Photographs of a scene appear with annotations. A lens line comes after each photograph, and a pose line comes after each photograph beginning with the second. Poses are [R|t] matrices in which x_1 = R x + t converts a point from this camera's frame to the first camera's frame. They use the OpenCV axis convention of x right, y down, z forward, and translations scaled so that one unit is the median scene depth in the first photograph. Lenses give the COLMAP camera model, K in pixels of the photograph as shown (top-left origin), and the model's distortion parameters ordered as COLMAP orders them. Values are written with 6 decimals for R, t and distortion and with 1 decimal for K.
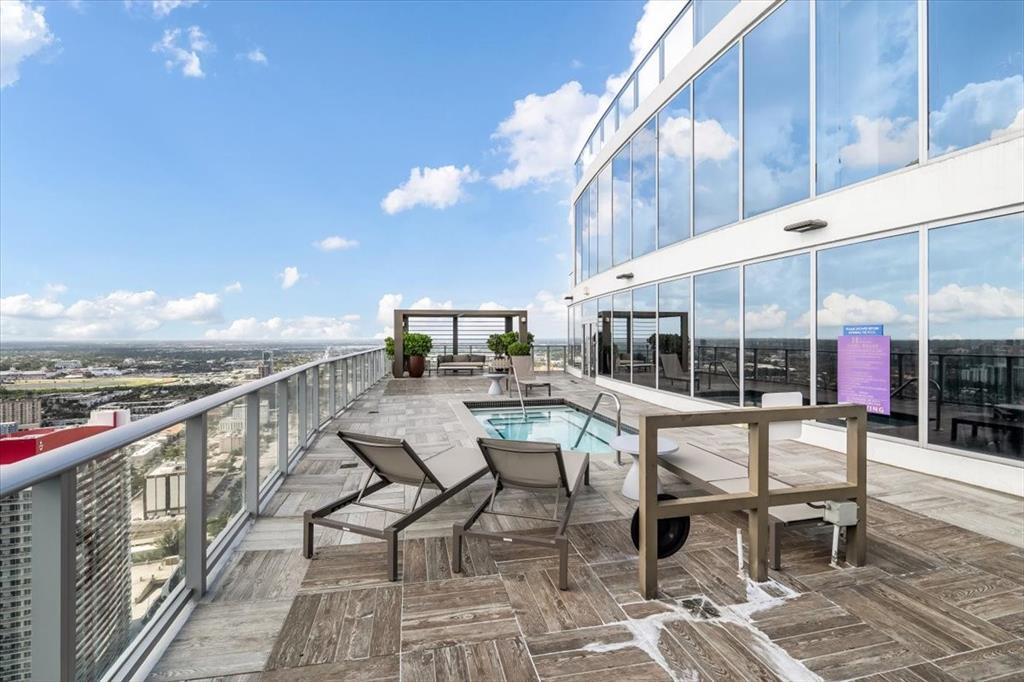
lens RADIAL K [[449.3, 0, 508.7], [0, 449.3, 336.7], [0, 0, 1]] dist [-0.005387, 0.000582]
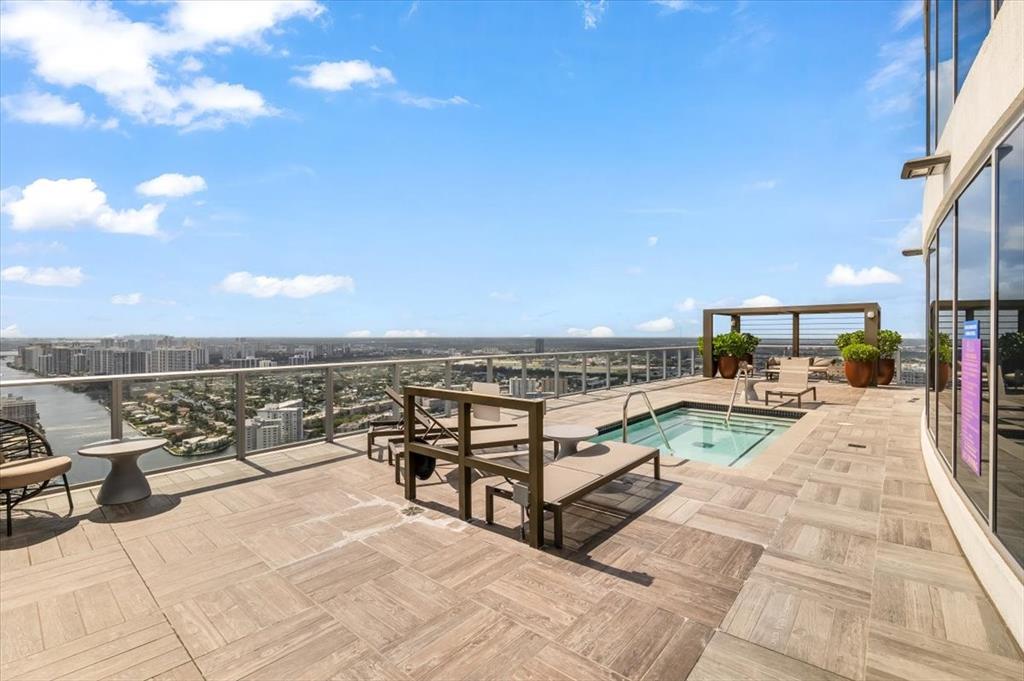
lens RADIAL K [[449.3, 0, 513.0], [0, 449.3, 339.8], [0, 0, 1]] dist [-0.005387, 0.000582]
pose [[0.591068, 0.006976, -0.806591, 0.707454], [0.000597, 0.999959, 0.009086, -0.004819], [0.806621, -0.005852, 0.591039, 0.130335]]
